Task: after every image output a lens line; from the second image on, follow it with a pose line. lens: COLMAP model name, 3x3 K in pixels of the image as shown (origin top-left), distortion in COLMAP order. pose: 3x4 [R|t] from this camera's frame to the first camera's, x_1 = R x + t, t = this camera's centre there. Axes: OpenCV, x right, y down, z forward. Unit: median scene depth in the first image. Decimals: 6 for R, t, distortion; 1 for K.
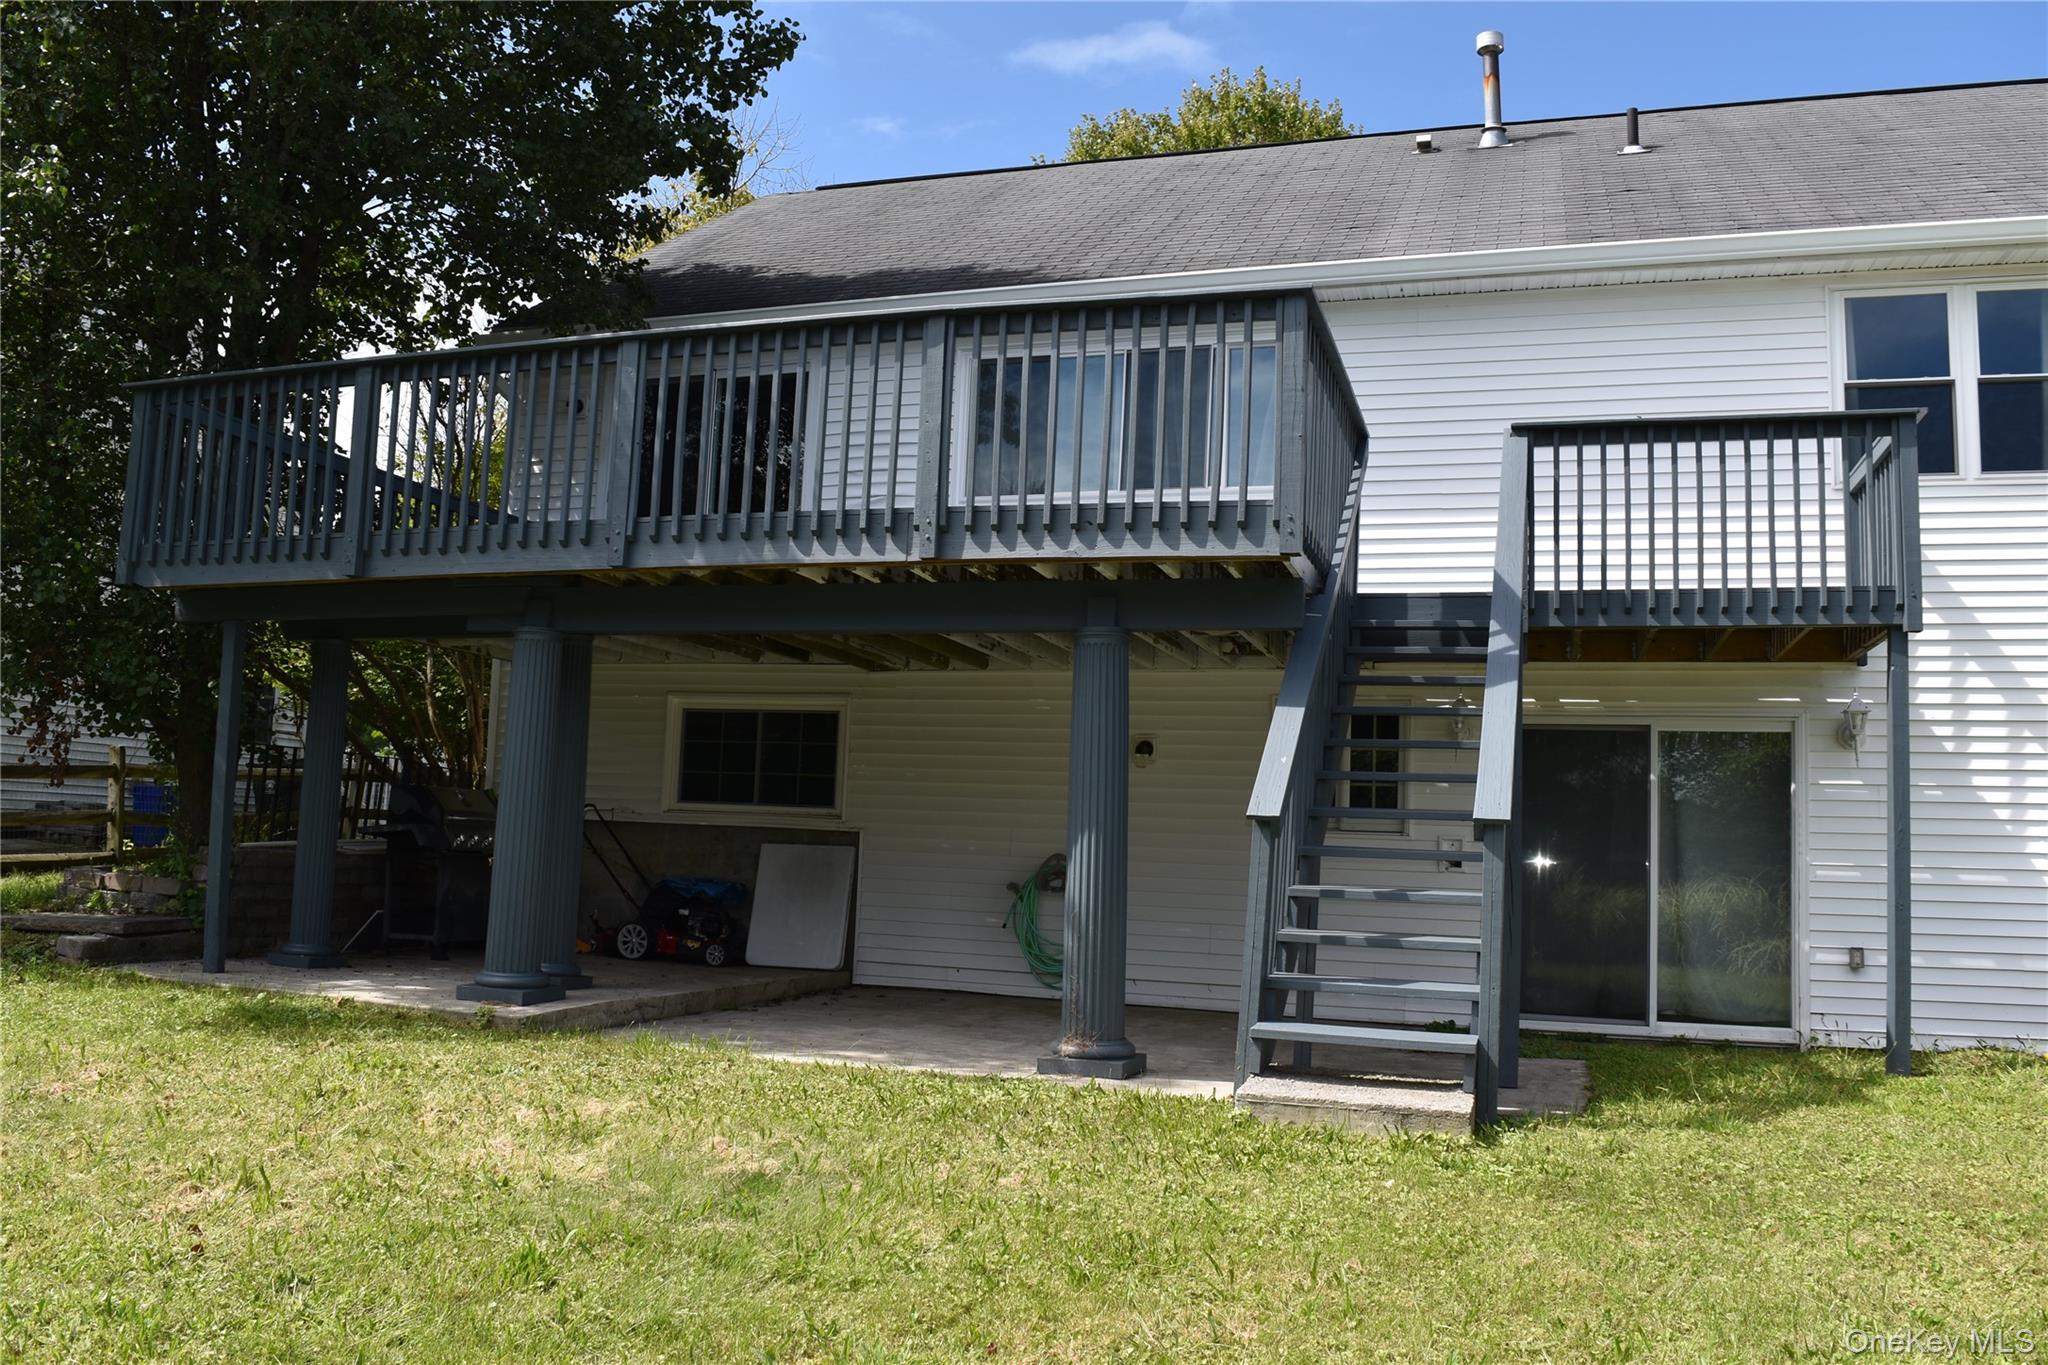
lens RADIAL K [[1595.5, 0, 1024.0], [0, 1595.5, 682.5], [0, 0, 1]] dist [-0.064434, 0.000159]
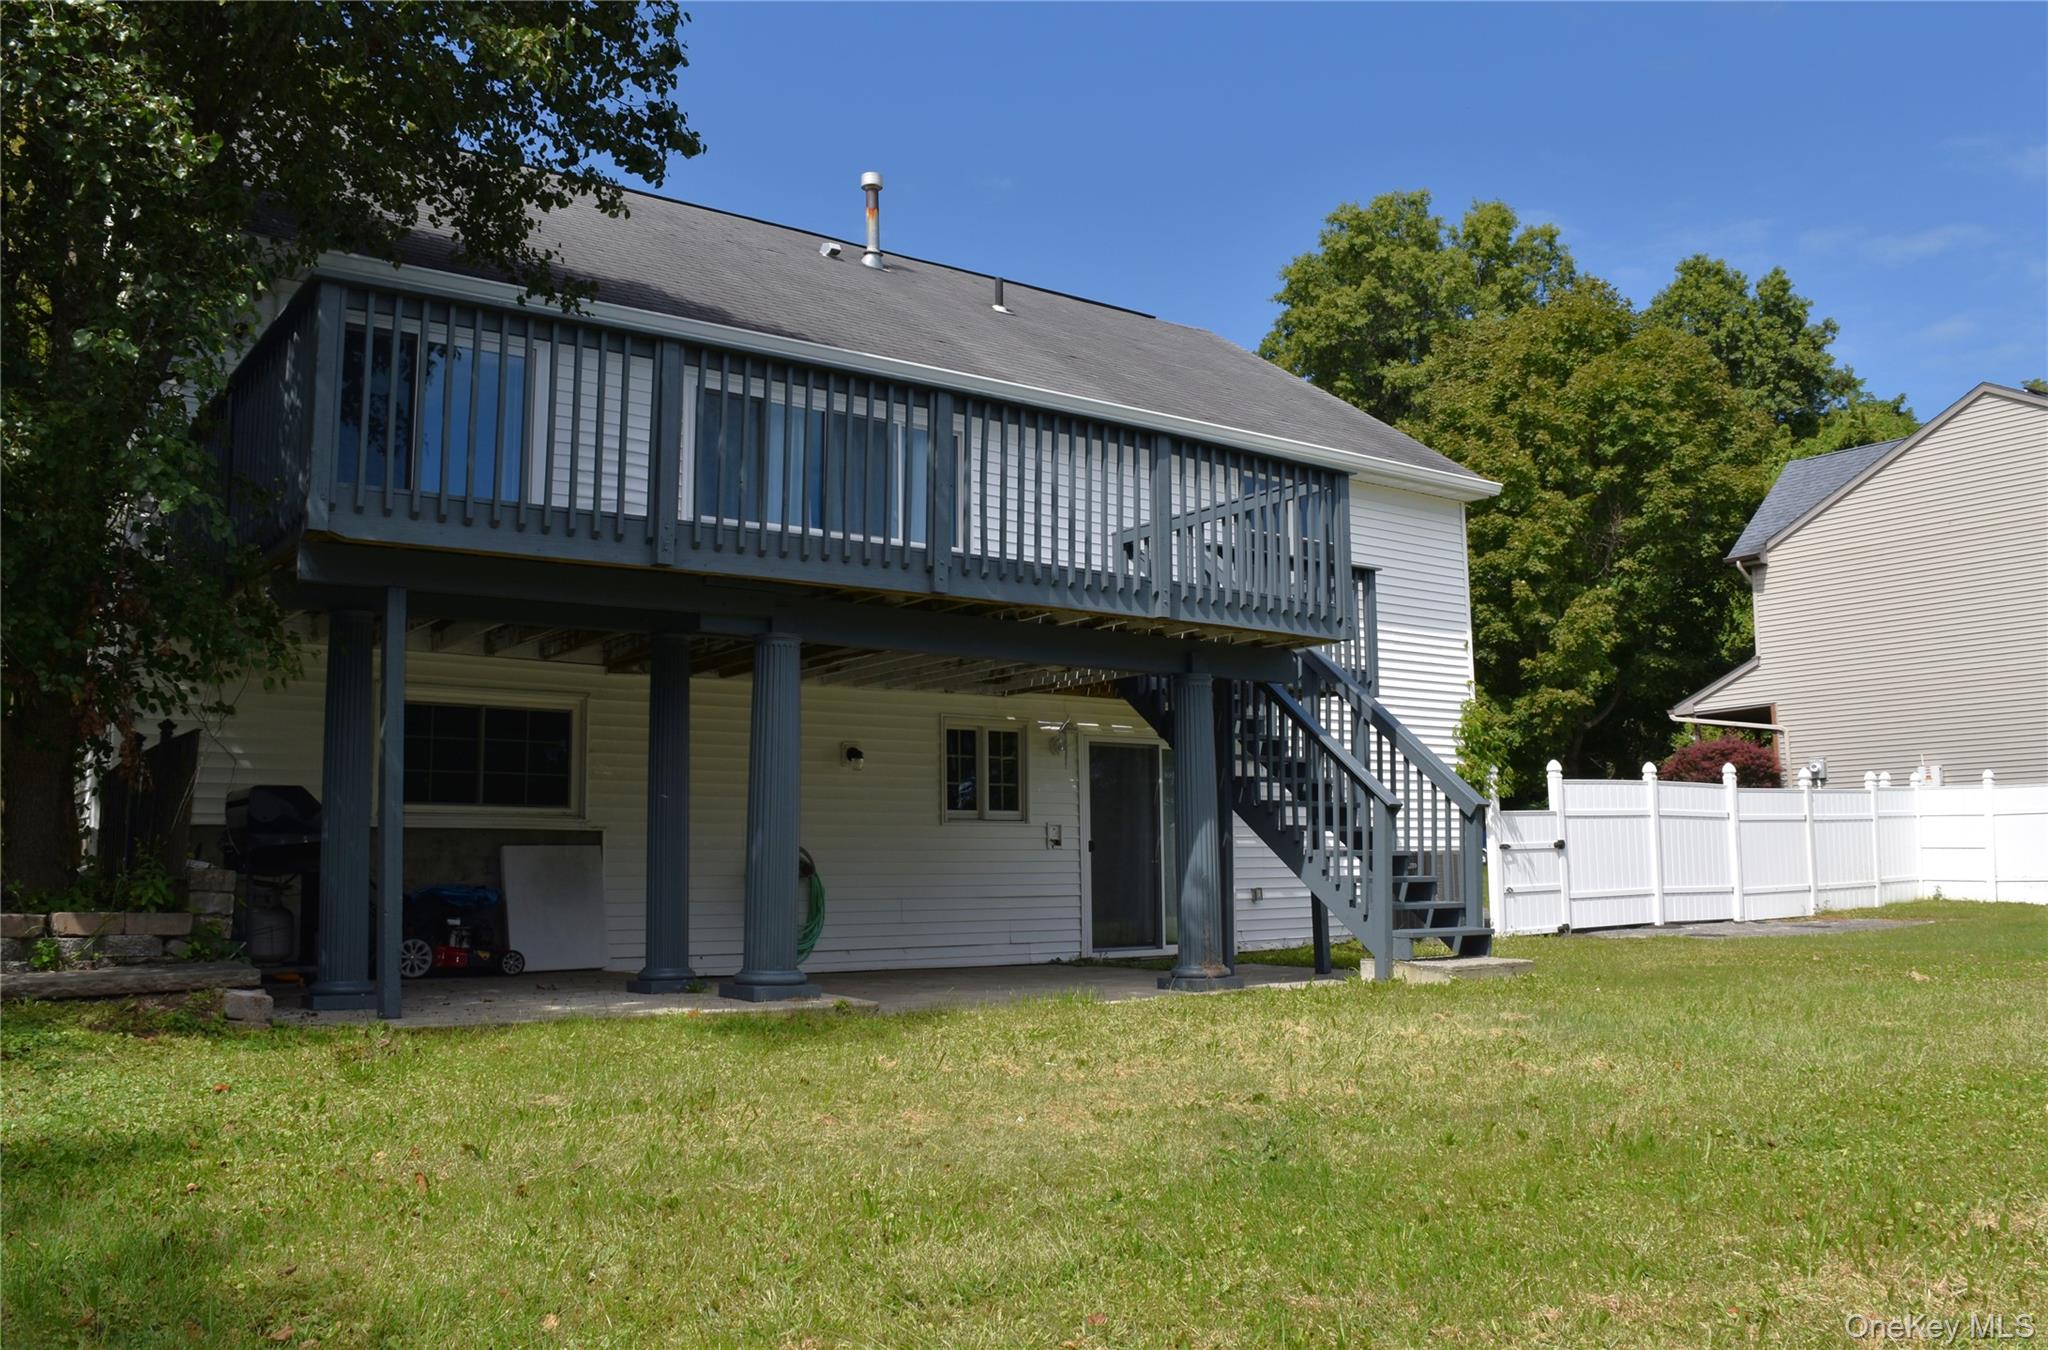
lens RADIAL K [[1625.2, 0, 1024.0], [0, 1625.2, 675.0], [0, 0, 1]] dist [-0.038452, -0.000438]
pose [[0.591047, 0.053722, 0.804846, -0.769944], [-0.052279, 0.998233, -0.028239, 0.009766], [-0.804941, -0.025386, 0.592811, 0.174573]]
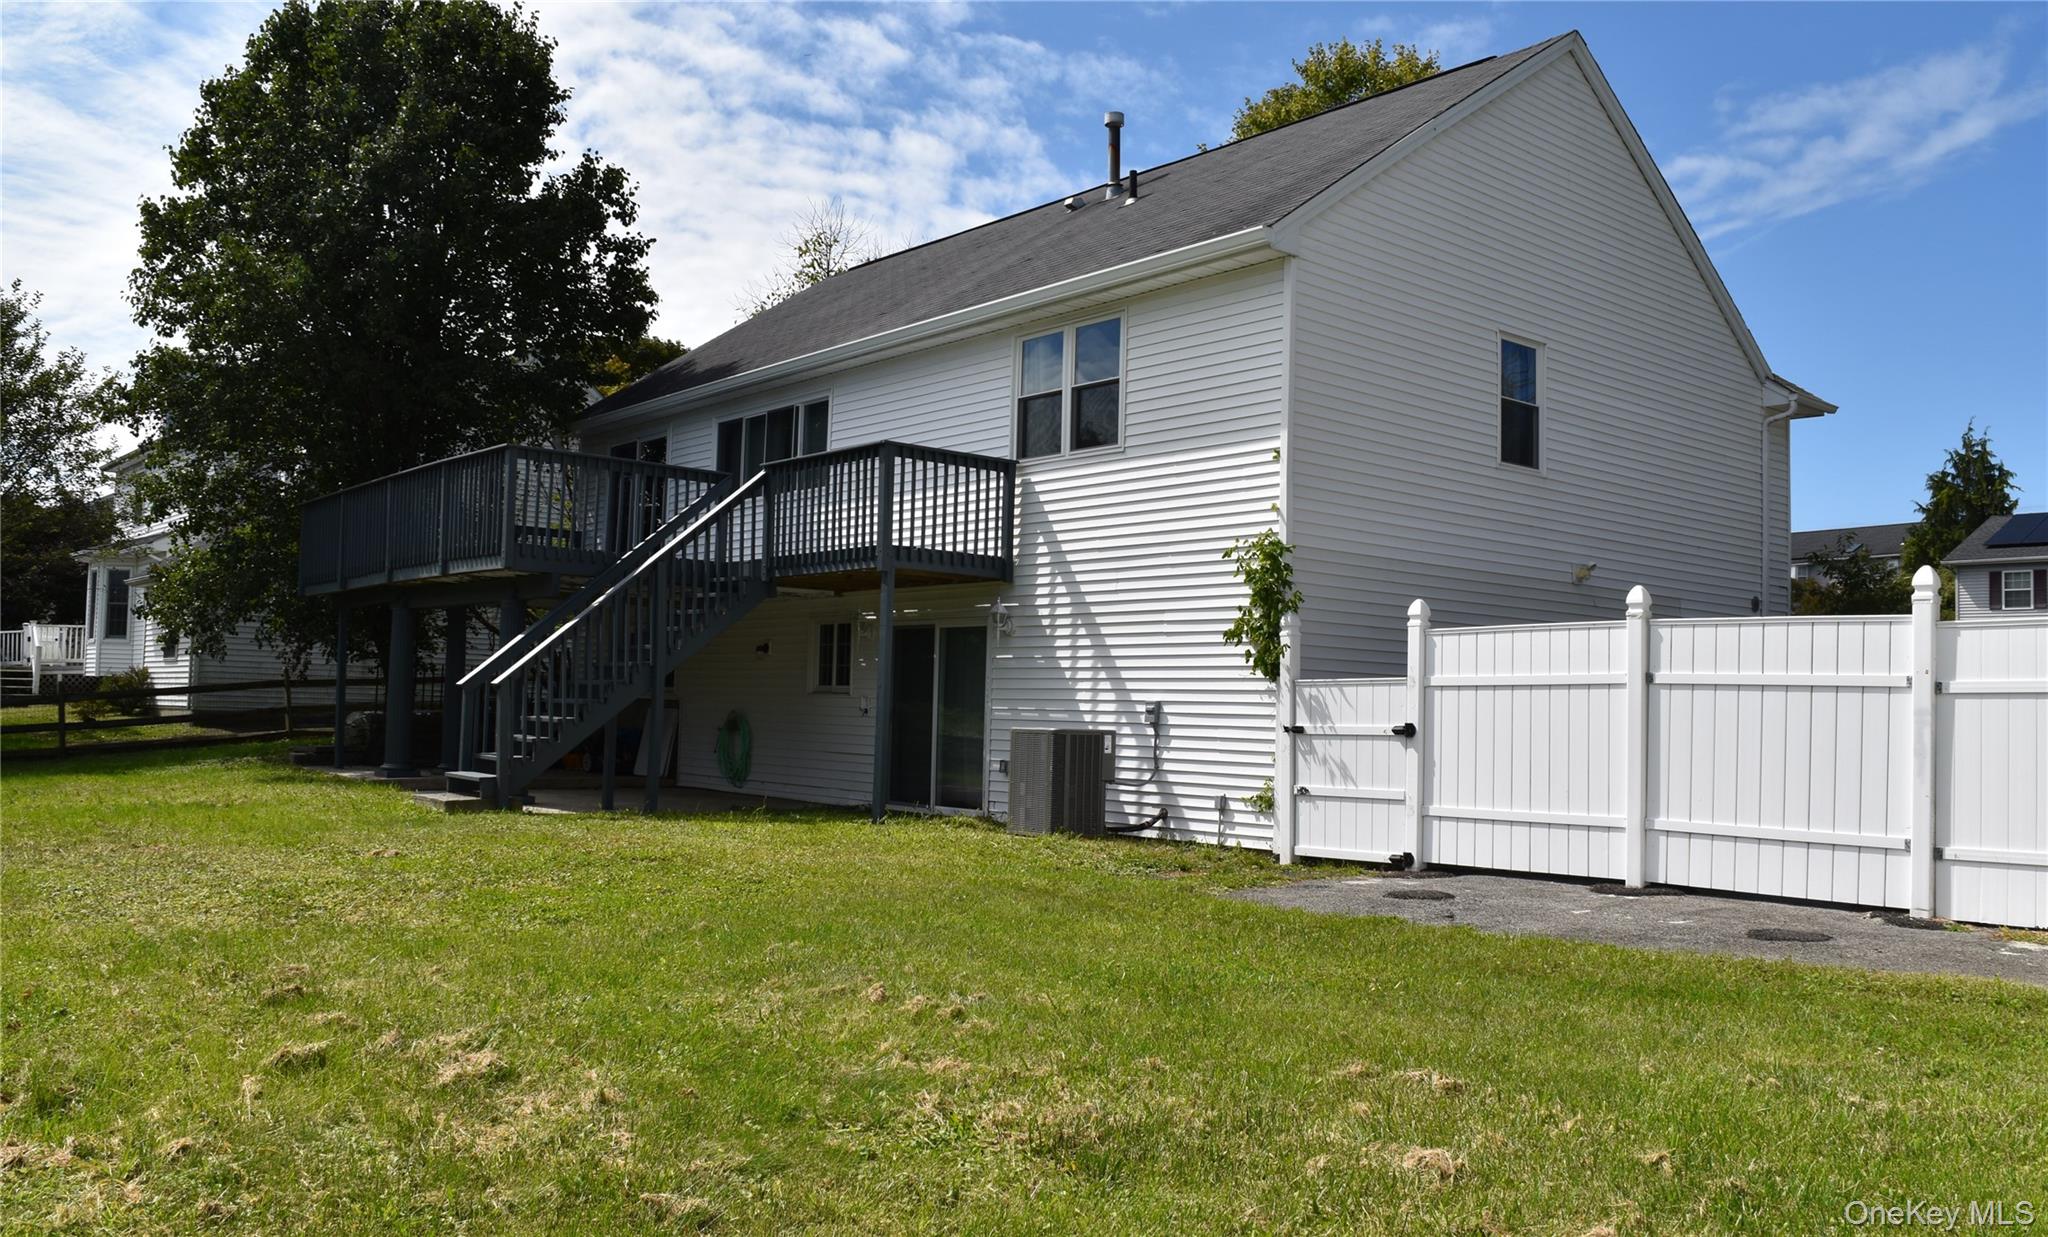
lens RADIAL K [[1611.5, 0, 1024.0], [0, 1611.5, 618.5], [0, 0, 1]] dist [0.057467, -0.000001]
pose [[0.842317, -0.049199, -0.536733, 1.172452], [0.070407, 0.997336, 0.019073, -0.004031], [0.534365, -0.053855, 0.843537, -0.302793]]
